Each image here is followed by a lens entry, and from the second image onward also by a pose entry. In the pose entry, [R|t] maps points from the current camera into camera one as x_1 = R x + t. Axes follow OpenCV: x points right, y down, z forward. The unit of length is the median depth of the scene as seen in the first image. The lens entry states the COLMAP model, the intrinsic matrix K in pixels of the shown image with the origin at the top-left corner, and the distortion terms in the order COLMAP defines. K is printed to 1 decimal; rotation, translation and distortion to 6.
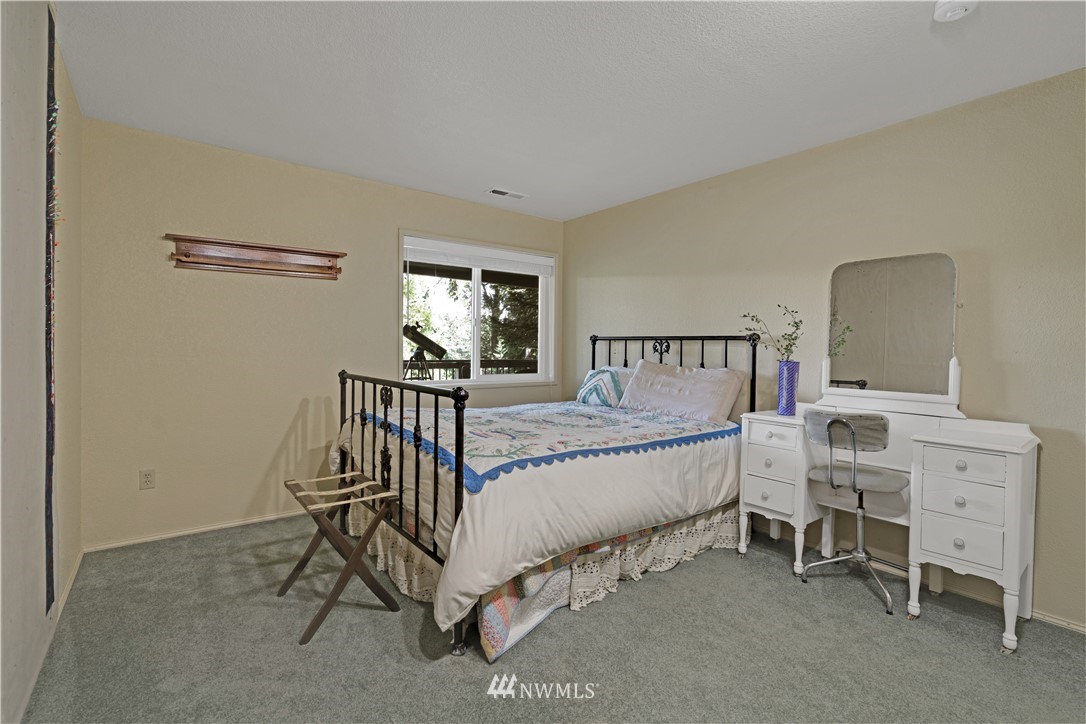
lens RADIAL K [[501.1, 0, 541.7], [0, 501.1, 360.2], [0, 0, 1]] dist [-0.005188, 0.000498]
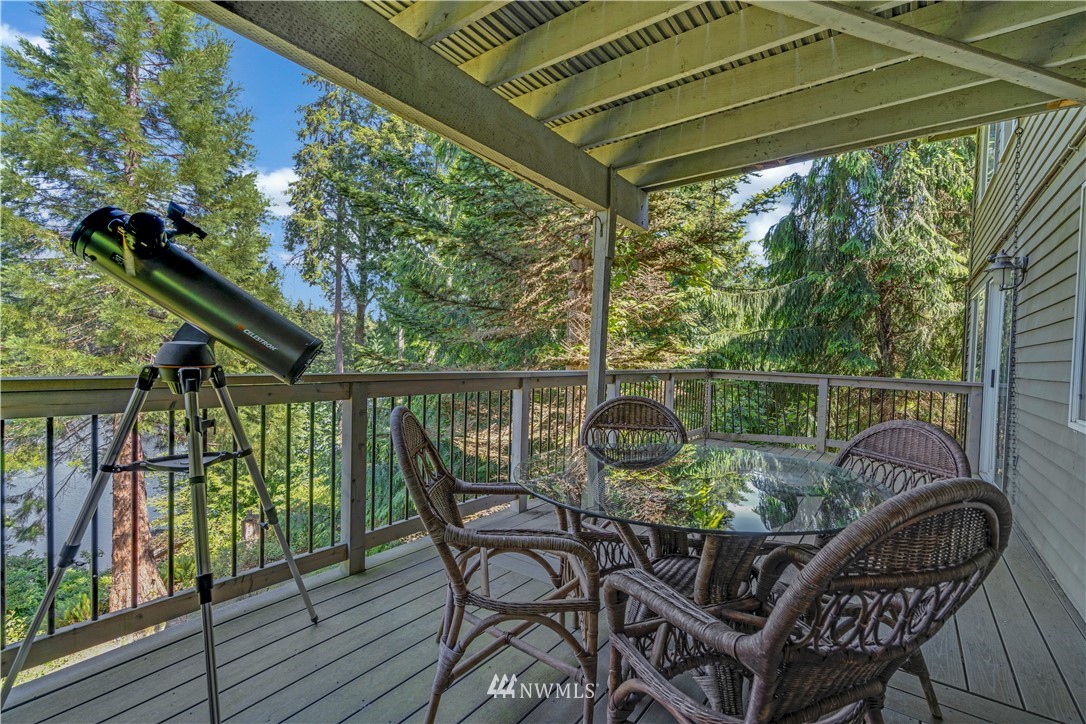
lens RADIAL K [[501.1, 0, 542.0], [0, 501.1, 360.4], [0, 0, 1]] dist [-0.005188, 0.000498]
pose [[0.965213, 0.001254, 0.261462, -0.110294], [-0.002555, 0.999986, 0.004635, -0.007761], [-0.261453, -0.005142, 0.965203, 0.544773]]
